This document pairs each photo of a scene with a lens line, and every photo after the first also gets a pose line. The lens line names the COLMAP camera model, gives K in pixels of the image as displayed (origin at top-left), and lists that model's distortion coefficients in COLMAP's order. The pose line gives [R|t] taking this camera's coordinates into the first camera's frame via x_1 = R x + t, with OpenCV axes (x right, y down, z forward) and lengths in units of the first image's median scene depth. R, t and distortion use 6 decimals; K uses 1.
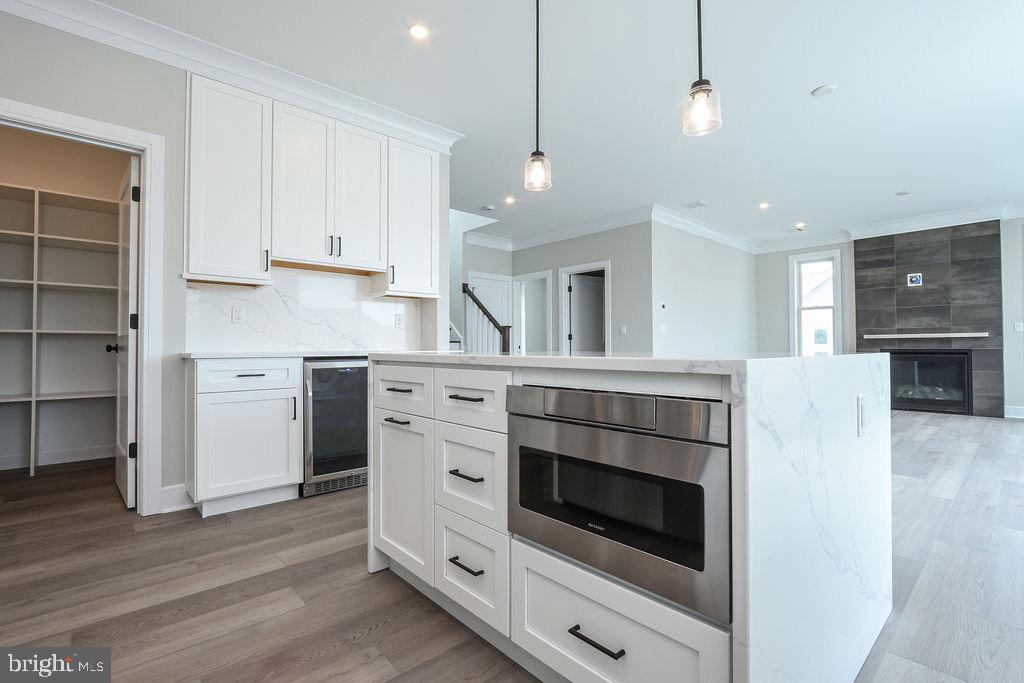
lens RADIAL K [[469.4, 0, 512.0], [0, 469.4, 341.5], [0, 0, 1]] dist [-0.000363, -0.000084]
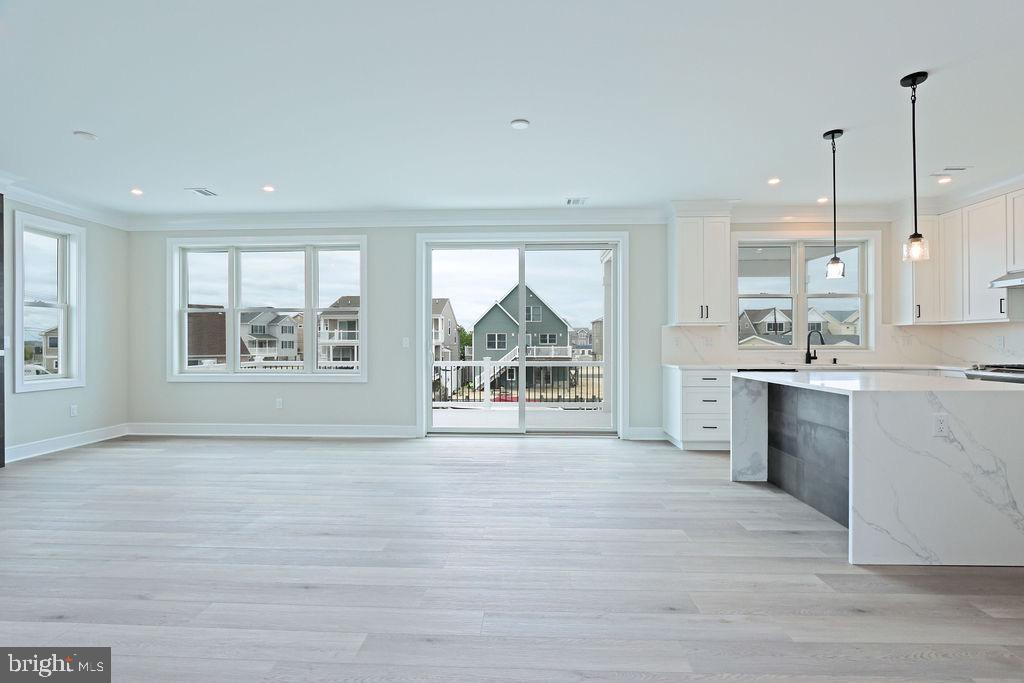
lens RADIAL K [[469.4, 0, 512.0], [0, 469.4, 341.5], [0, 0, 1]] dist [-0.000363, -0.000084]
pose [[-0.713229, 0.004166, 0.700919, -0.027374], [-0.003303, 0.999951, -0.009304, -0.025719], [-0.700923, -0.008951, -0.713181, 0.898313]]
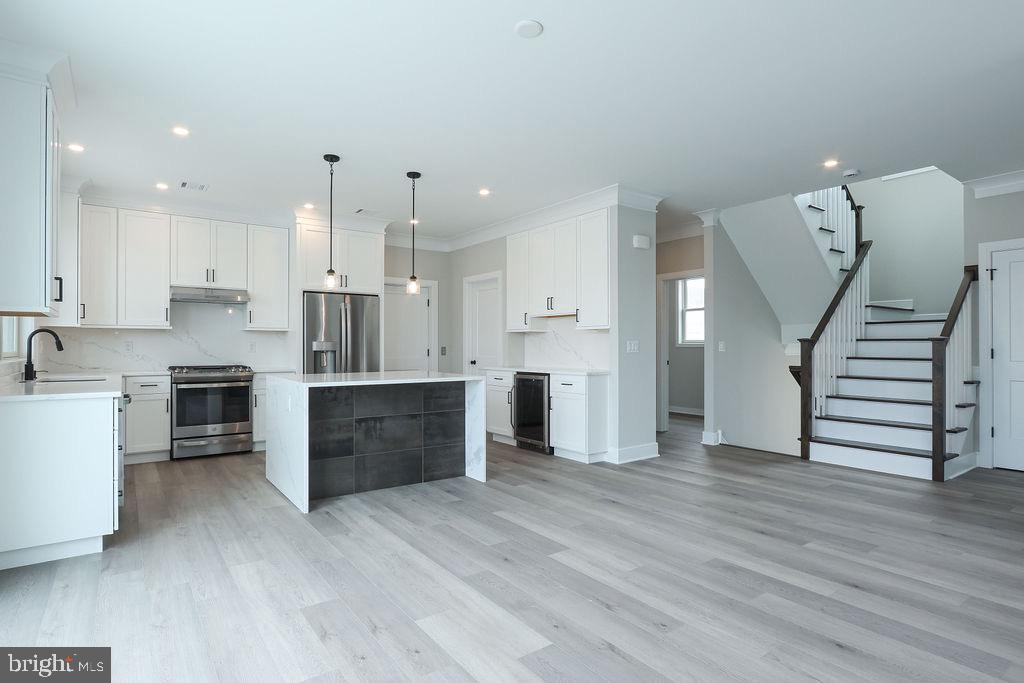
lens RADIAL K [[547.7, 0, 512.0], [0, 547.7, 341.5], [0, 0, 1]] dist [-0.000034, -0.000344]
pose [[-0.104609, -0.009647, -0.994467, 0.767670], [0.010659, 0.999885, -0.010821, -0.027575], [0.994456, -0.011731, -0.104494, 0.542882]]
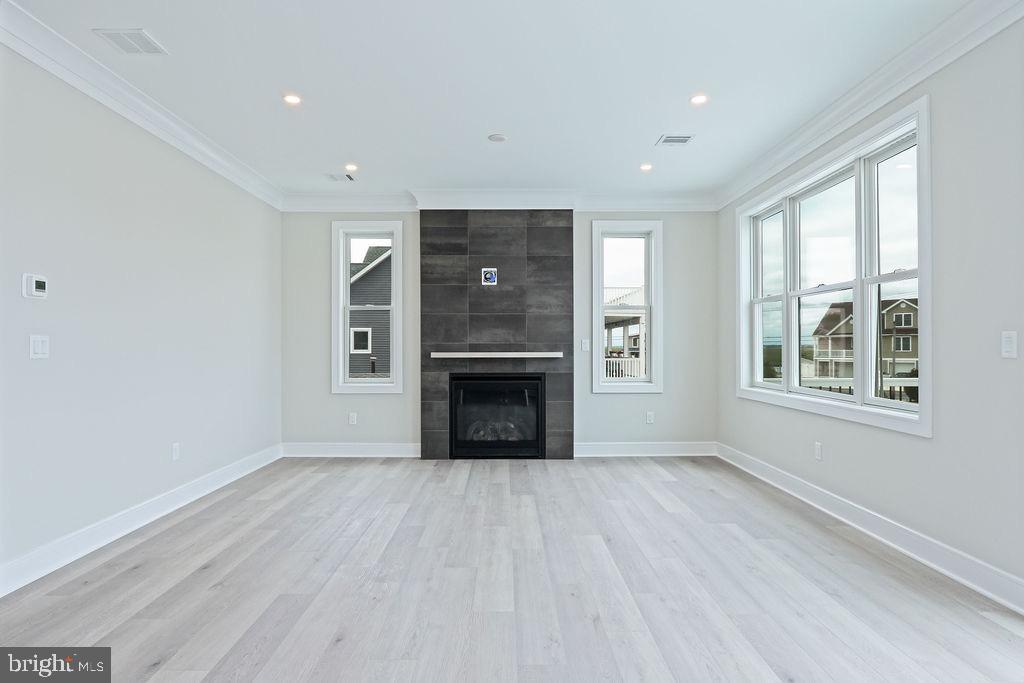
lens RADIAL K [[589.8, 0, 512.0], [0, 589.8, 341.5], [0, 0, 1]] dist [-0.003283, 0.000555]
pose [[0.665373, 0.009707, 0.746448, 0.212217], [-0.008196, 0.999950, -0.005698, -0.027924], [-0.746466, -0.002326, 0.665420, 0.381803]]
